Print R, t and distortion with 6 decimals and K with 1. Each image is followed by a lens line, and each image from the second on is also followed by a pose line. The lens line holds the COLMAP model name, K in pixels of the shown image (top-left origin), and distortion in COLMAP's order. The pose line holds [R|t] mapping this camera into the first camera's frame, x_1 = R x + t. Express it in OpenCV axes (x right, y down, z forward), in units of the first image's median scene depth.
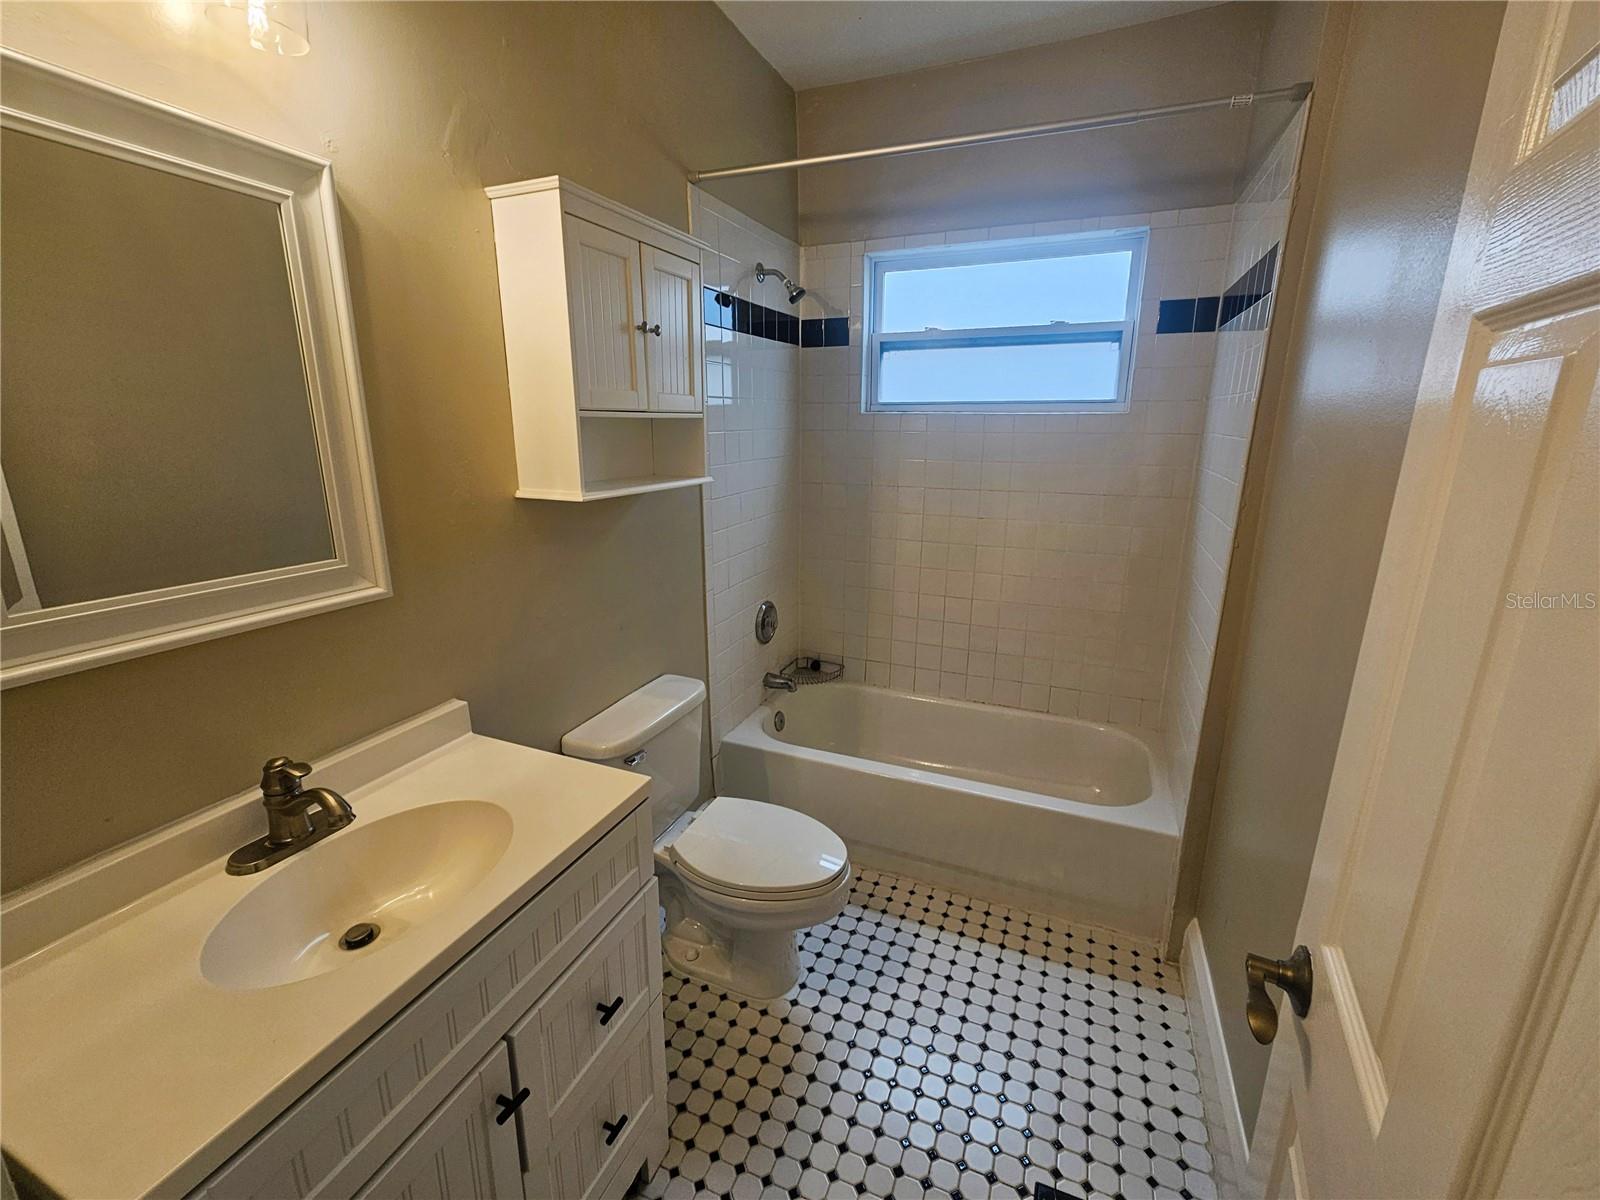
lens RADIAL K [[699.8, 0, 793.6], [0, 699.8, 597.5], [0, 0, 1]] dist [0.004609, 0.000140]
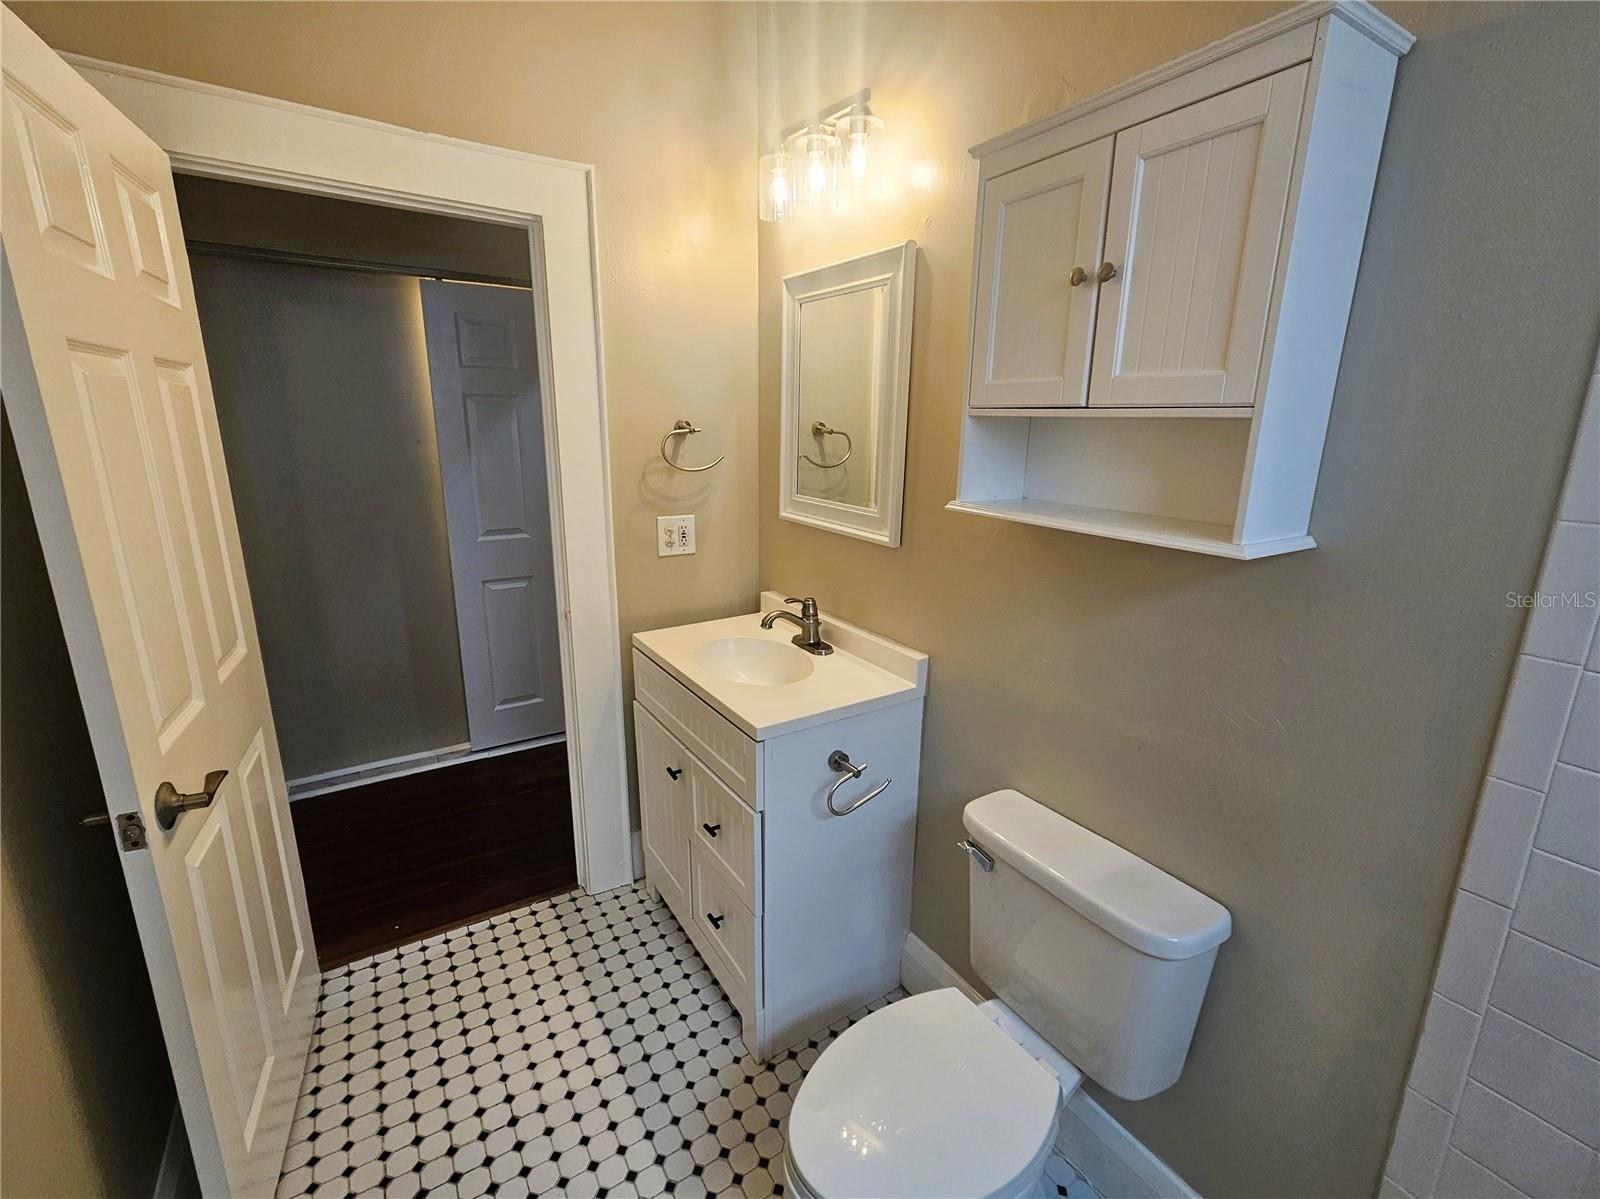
lens RADIAL K [[699.8, 0, 796.0], [0, 699.8, 598.8], [0, 0, 1]] dist [0.004609, 0.000140]
pose [[-0.580005, 0.187309, -0.792786, 0.523247], [-0.220760, 0.900646, 0.374302, -0.312620], [0.784129, 0.392113, -0.481029, 1.263798]]
